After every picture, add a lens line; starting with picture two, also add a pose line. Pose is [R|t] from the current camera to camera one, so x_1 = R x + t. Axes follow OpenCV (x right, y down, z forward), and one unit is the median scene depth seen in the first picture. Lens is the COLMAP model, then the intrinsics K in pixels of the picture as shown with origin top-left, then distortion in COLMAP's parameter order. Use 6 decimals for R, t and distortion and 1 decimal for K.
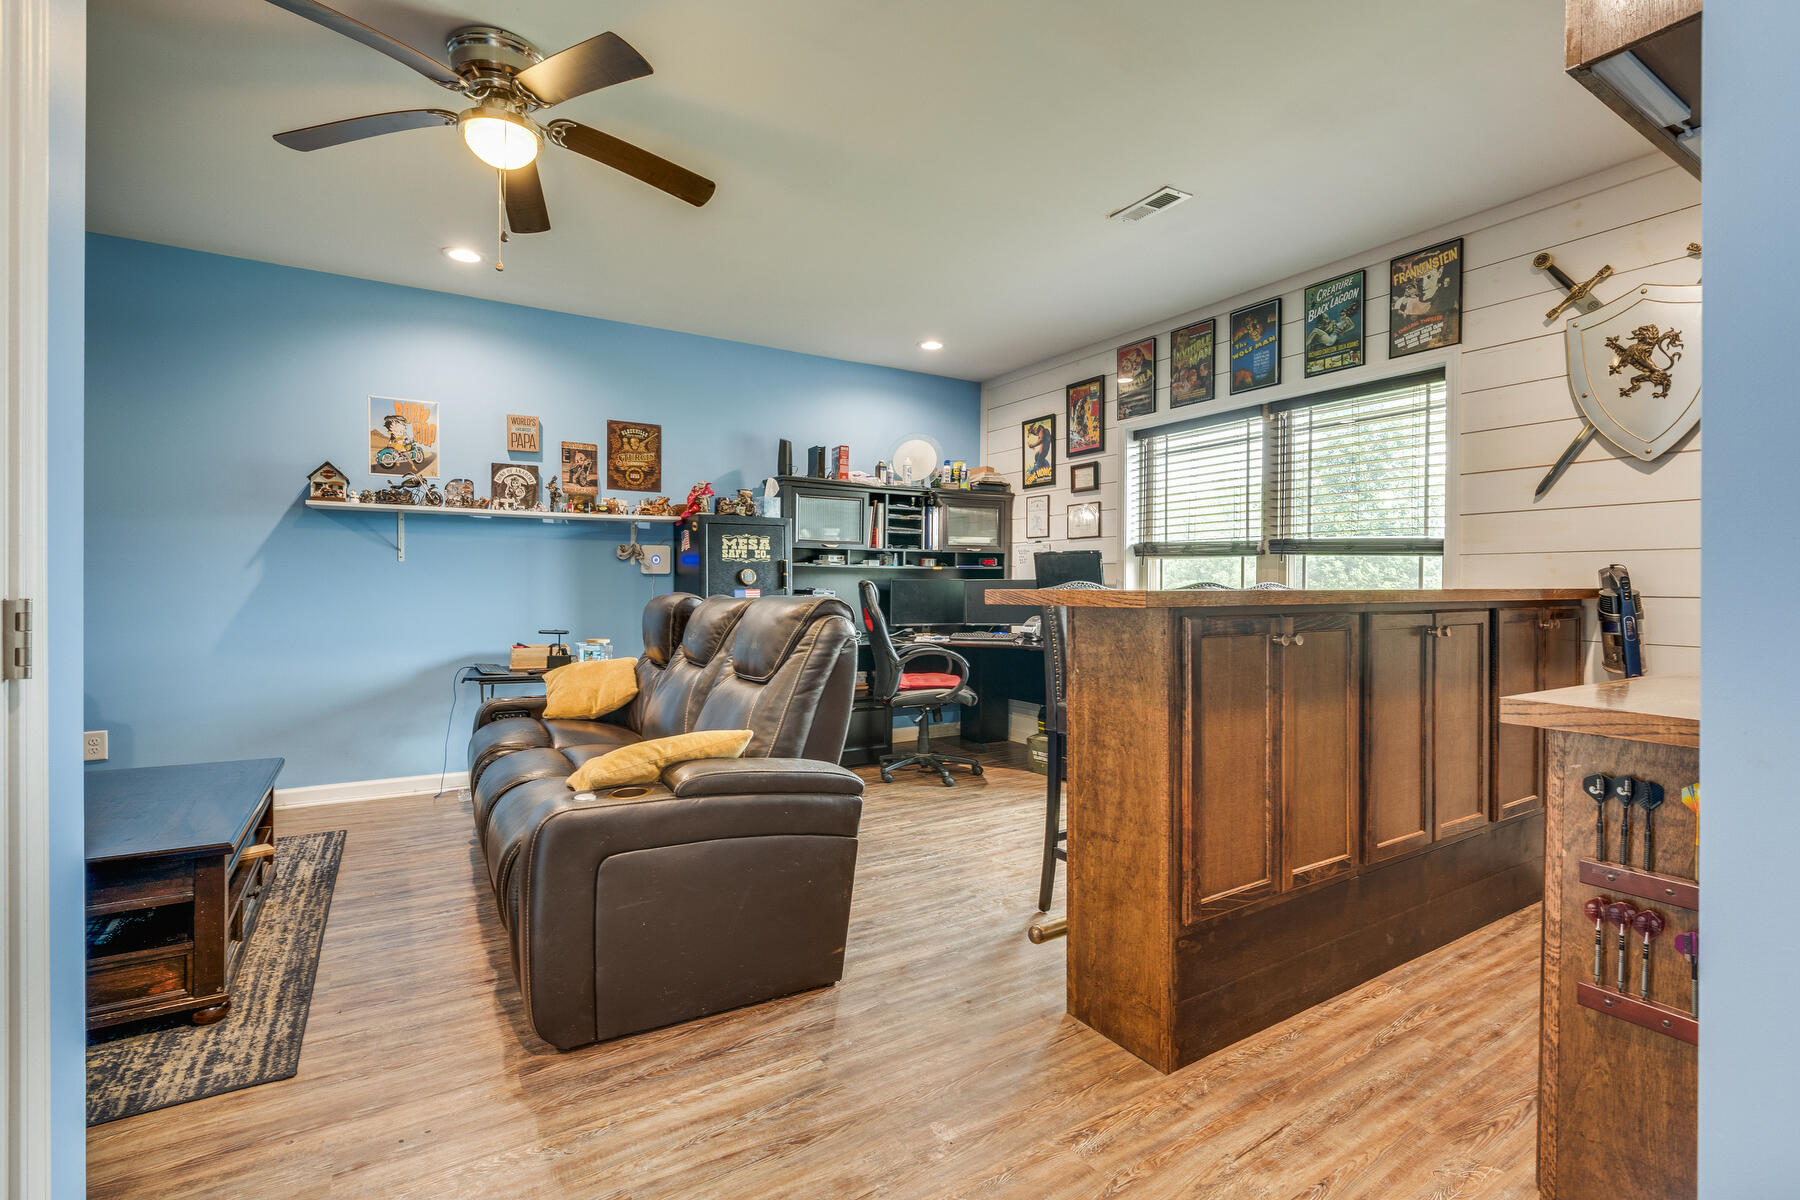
lens RADIAL K [[818.6, 0, 891.3], [0, 818.6, 592.6], [0, 0, 1]] dist [-0.007201, 0.001478]
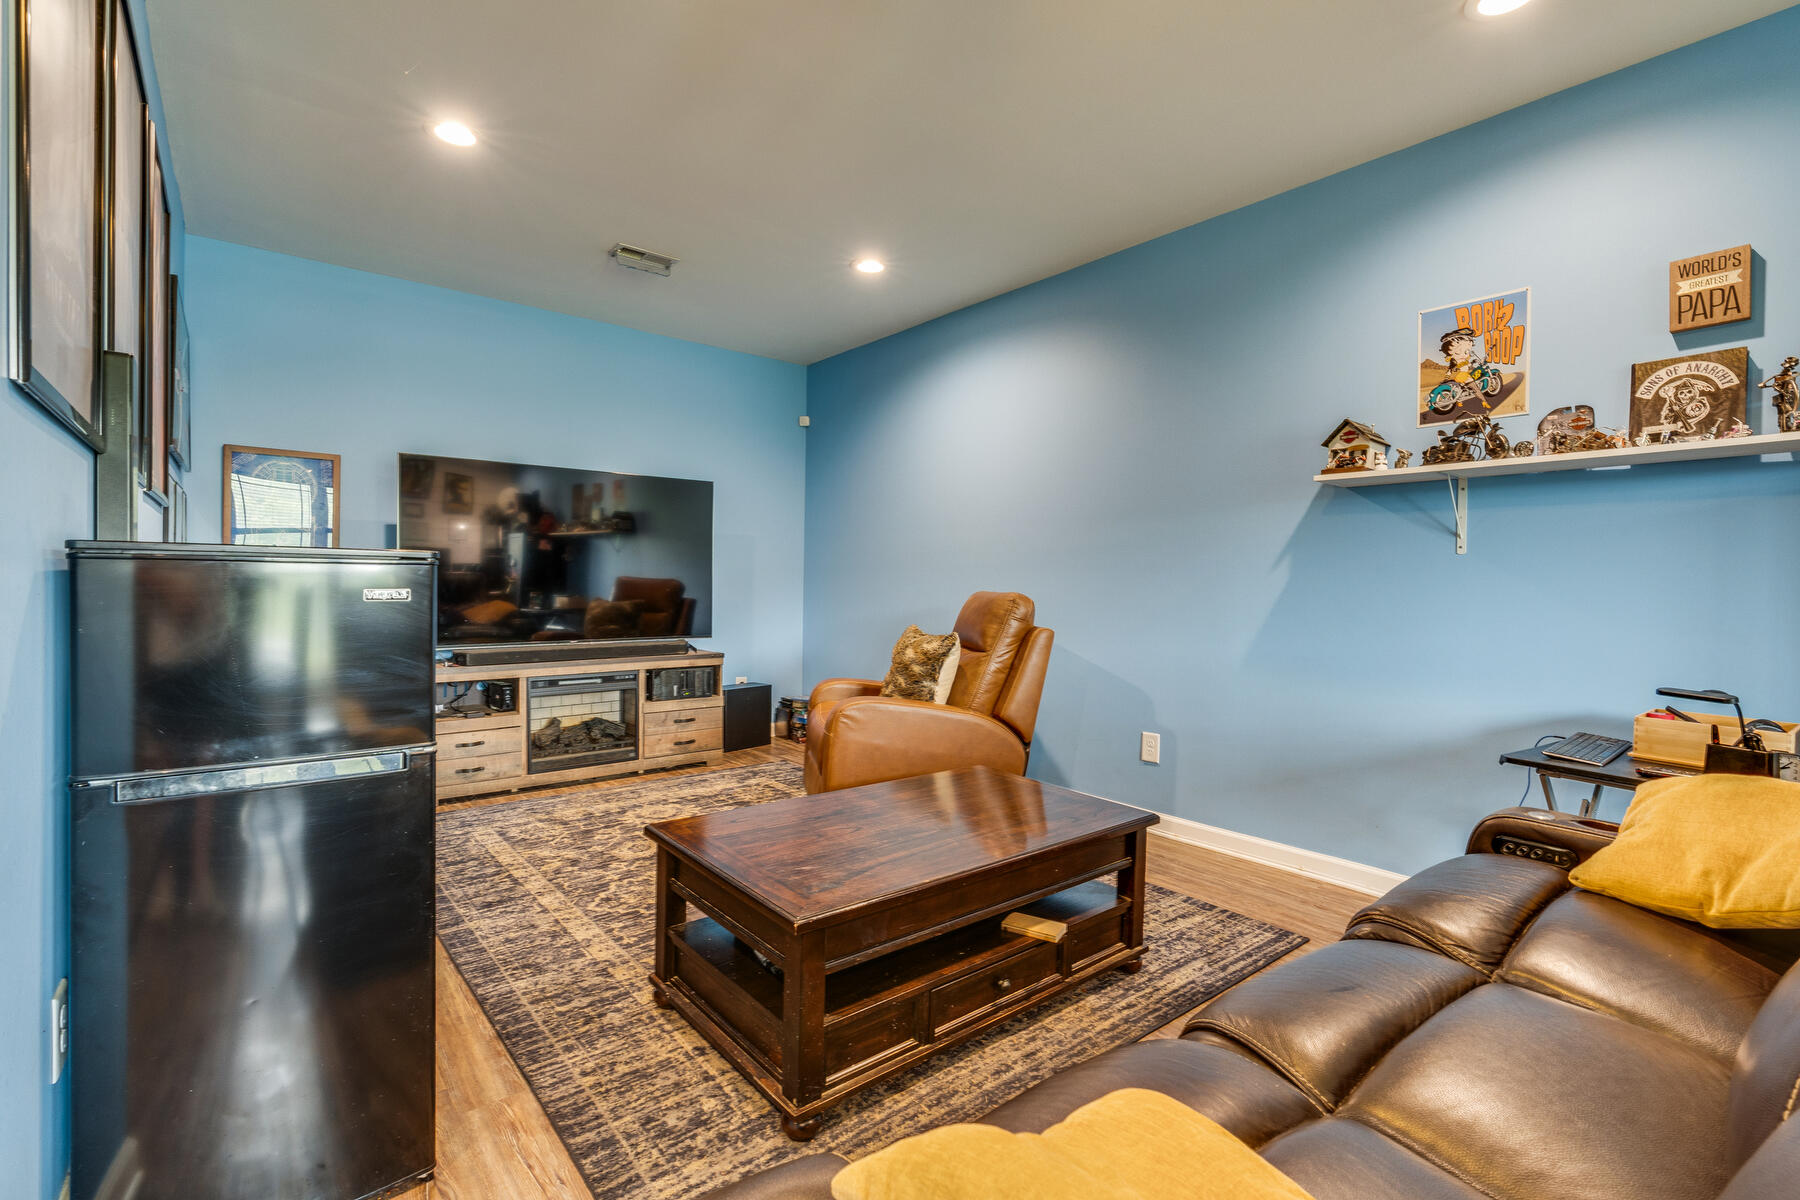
lens RADIAL K [[818.6, 0, 884.3], [0, 818.6, 588.9], [0, 0, 1]] dist [-0.007201, 0.001478]
pose [[0.123325, 0.007081, -0.992341, -0.016058], [-0.013056, 0.999900, 0.005512, -0.007517], [0.992280, 0.012276, 0.123405, 0.472421]]
